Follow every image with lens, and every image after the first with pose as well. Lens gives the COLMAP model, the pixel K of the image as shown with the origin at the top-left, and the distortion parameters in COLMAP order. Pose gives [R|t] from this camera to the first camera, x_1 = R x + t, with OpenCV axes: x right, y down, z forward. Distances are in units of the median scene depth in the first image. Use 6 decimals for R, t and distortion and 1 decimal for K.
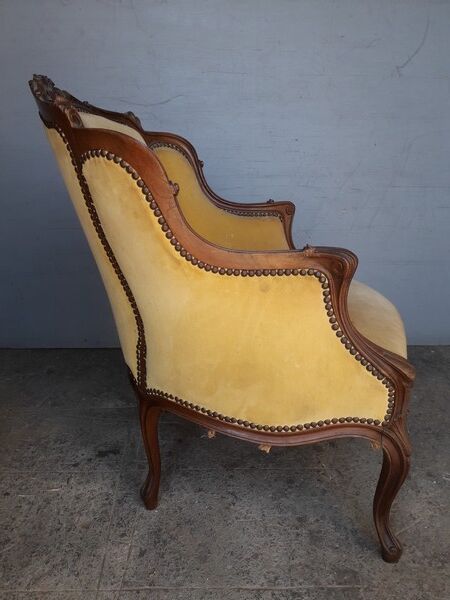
lens RADIAL K [[506.9, 0, 226.4], [0, 506.9, 283.8], [0, 0, 1]] dist [0.020284, -0.043201]
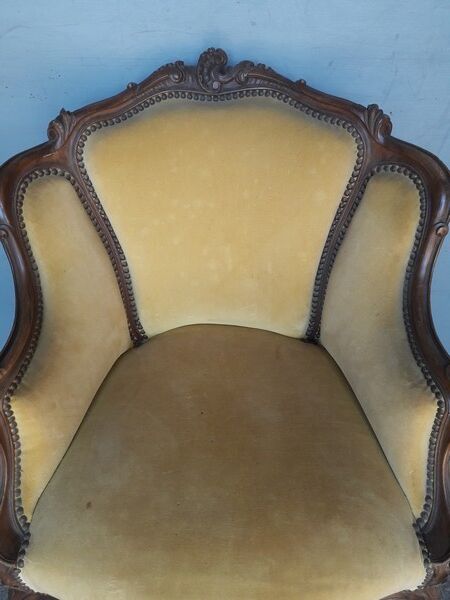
lens RADIAL K [[506.9, 0, 230.7], [0, 506.9, 288.4], [0, 0, 1]] dist [0.020284, -0.043201]
pose [[0.999250, 0.002788, -0.038627, 0.209204], [0.013894, 0.905187, 0.424786, -0.496555], [0.036149, -0.425004, 0.904469, 0.615838]]
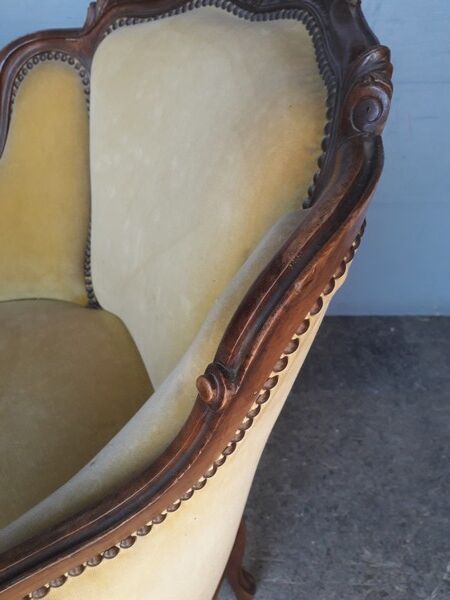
lens RADIAL K [[506.9, 0, 230.8], [0, 506.9, 298.8], [0, 0, 1]] dist [0.020284, -0.043201]
pose [[0.998430, 0.006553, -0.055637, 0.335116], [0.013936, 0.932860, 0.359969, -0.256307], [0.054260, -0.360179, 0.931304, 0.517336]]
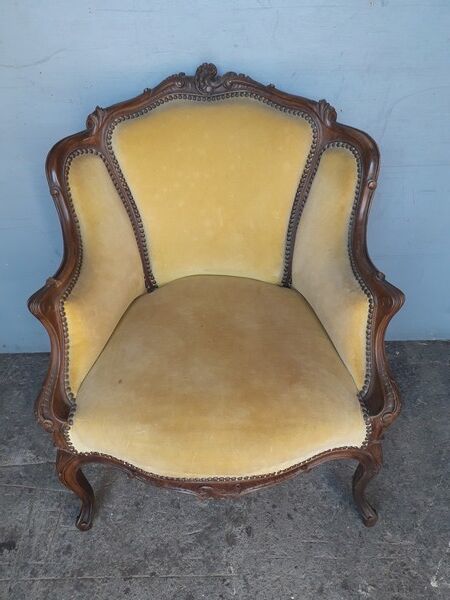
lens RADIAL K [[506.9, 0, 230.8], [0, 506.9, 294.9], [0, 0, 1]] dist [0.020284, -0.043201]
pose [[0.999386, -0.014360, -0.031962, 0.227727], [0.025078, 0.930185, 0.366234, -0.440667], [0.024471, -0.366811, 0.929974, 0.332544]]
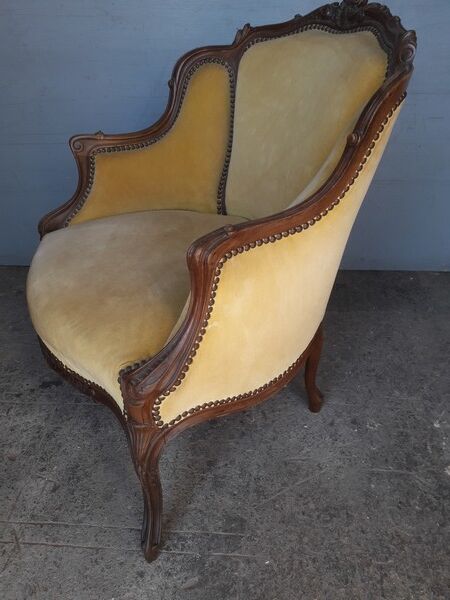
lens RADIAL K [[506.9, 0, 223.6], [0, 506.9, 297.0], [0, 0, 1]] dist [0.020284, -0.043201]
pose [[0.995111, 0.028033, -0.094705, 0.227258], [-0.002171, 0.964853, 0.262780, -0.124142], [0.098743, -0.261290, 0.960197, 0.072066]]
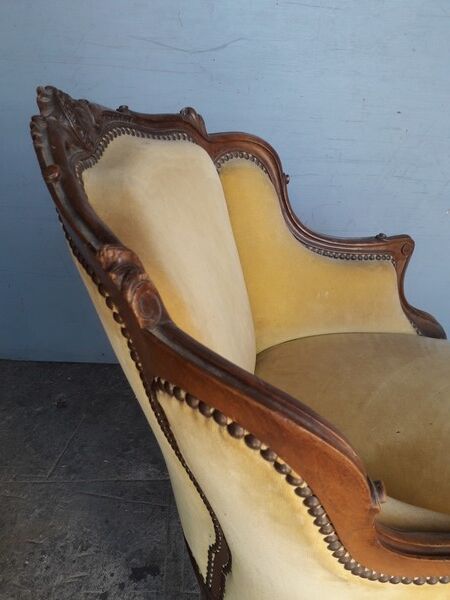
lens RADIAL K [[506.9, 0, 220.9], [0, 506.9, 293.5], [0, 0, 1]] dist [0.020284, -0.043201]
pose [[0.998727, 0.050432, -0.001115, -0.143649], [-0.048968, 0.974565, 0.218691, -0.262060], [0.012115, -0.218358, 0.975793, 0.357693]]
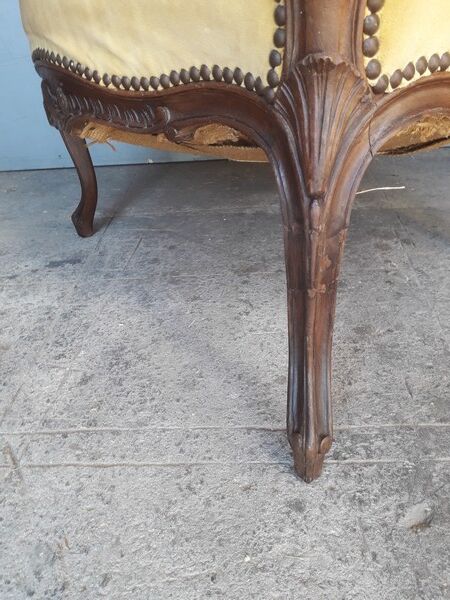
lens RADIAL K [[506.9, 0, 224.2], [0, 506.9, 297.0], [0, 0, 1]] dist [0.020284, -0.043201]
pose [[0.995835, -0.030626, -0.085876, 0.035229], [0.048383, 0.975845, 0.213039, 0.254249], [0.077277, -0.216306, 0.973262, 0.368840]]
